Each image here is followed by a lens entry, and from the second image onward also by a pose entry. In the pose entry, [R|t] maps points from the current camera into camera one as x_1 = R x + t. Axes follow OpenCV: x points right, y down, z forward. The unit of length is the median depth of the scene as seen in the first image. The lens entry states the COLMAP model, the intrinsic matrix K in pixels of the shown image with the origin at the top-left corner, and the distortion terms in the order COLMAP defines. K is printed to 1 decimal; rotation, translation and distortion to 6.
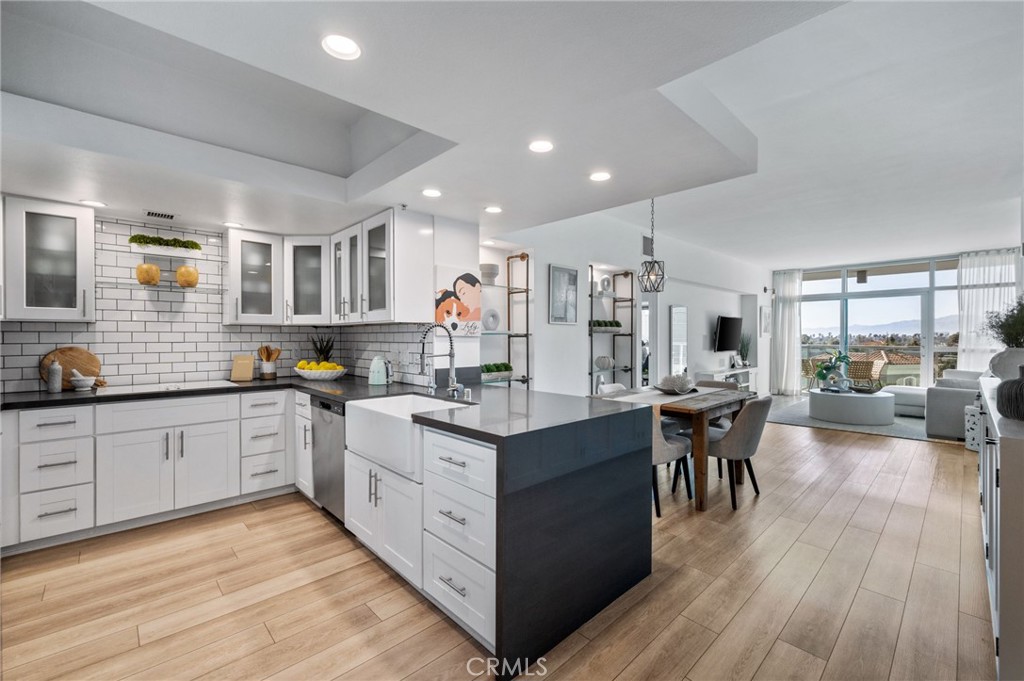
lens RADIAL K [[434.3, 0, 514.7], [0, 434.3, 338.3], [0, 0, 1]] dist [-0.000533, -0.000028]
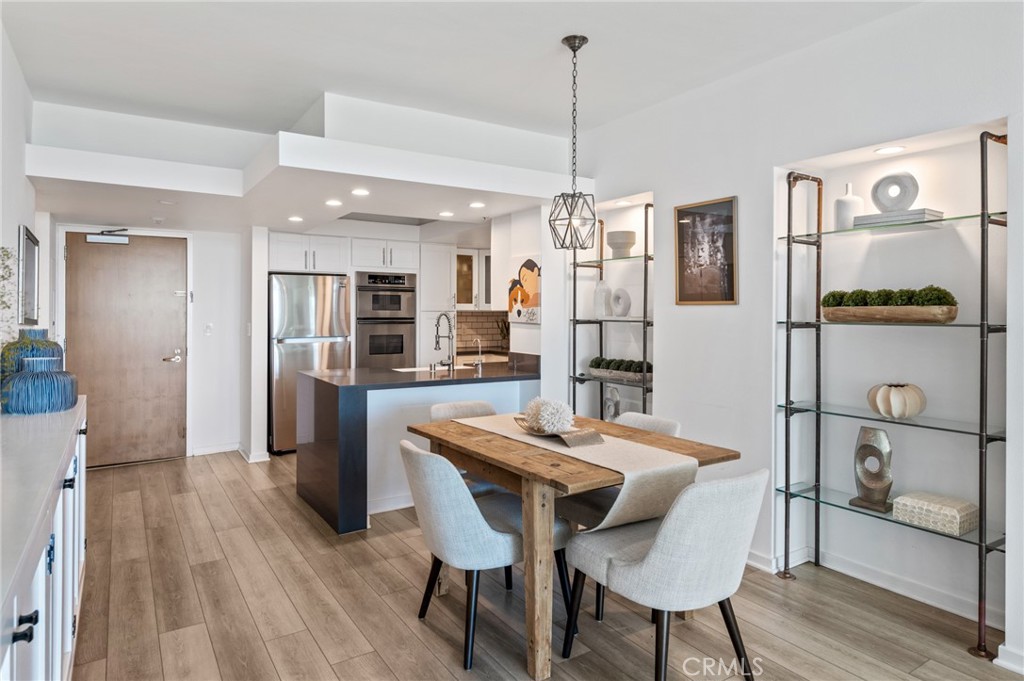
lens RADIAL K [[603.6, 0, 516.5], [0, 603.6, 308.8], [0, 0, 1]] dist [0.001757, -0.003546]
pose [[-0.179151, -0.005967, -0.983804, 1.302526], [-0.008541, 0.999953, -0.004510, -0.031707], [0.983785, 0.007595, -0.179193, 1.267924]]
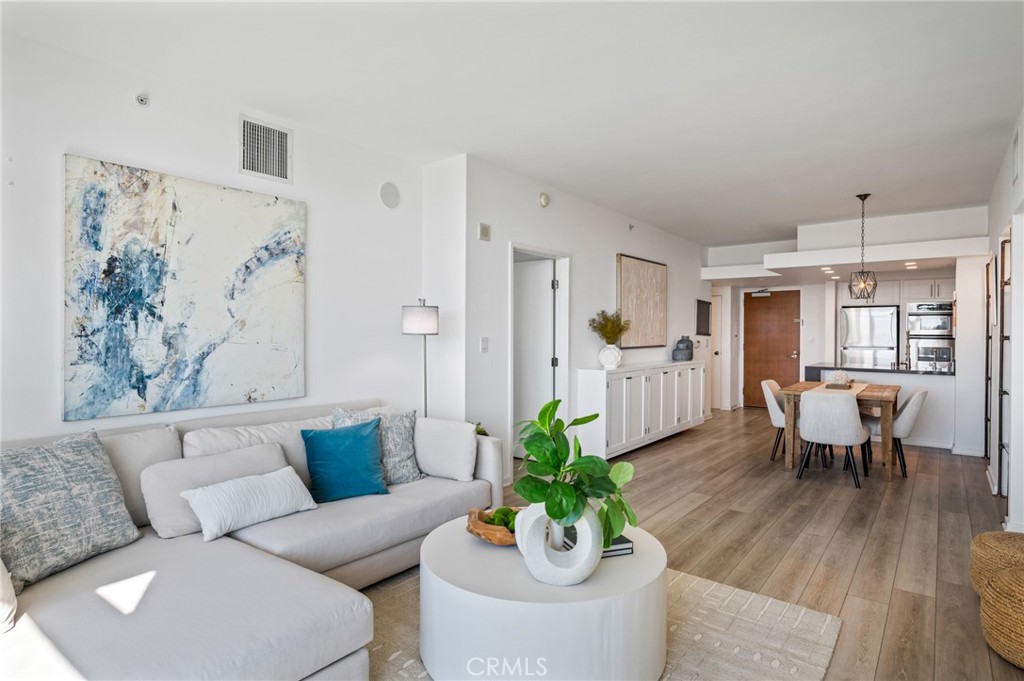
lens RADIAL K [[563.7, 0, 515.1], [0, 563.7, 343.9], [0, 0, 1]] dist [-0.001358, -0.000221]
pose [[-0.986703, 0.001517, -0.162525, 1.727566], [-0.003271, 0.999569, 0.029189, -0.035253], [0.162499, 0.029333, -0.986273, 2.746285]]
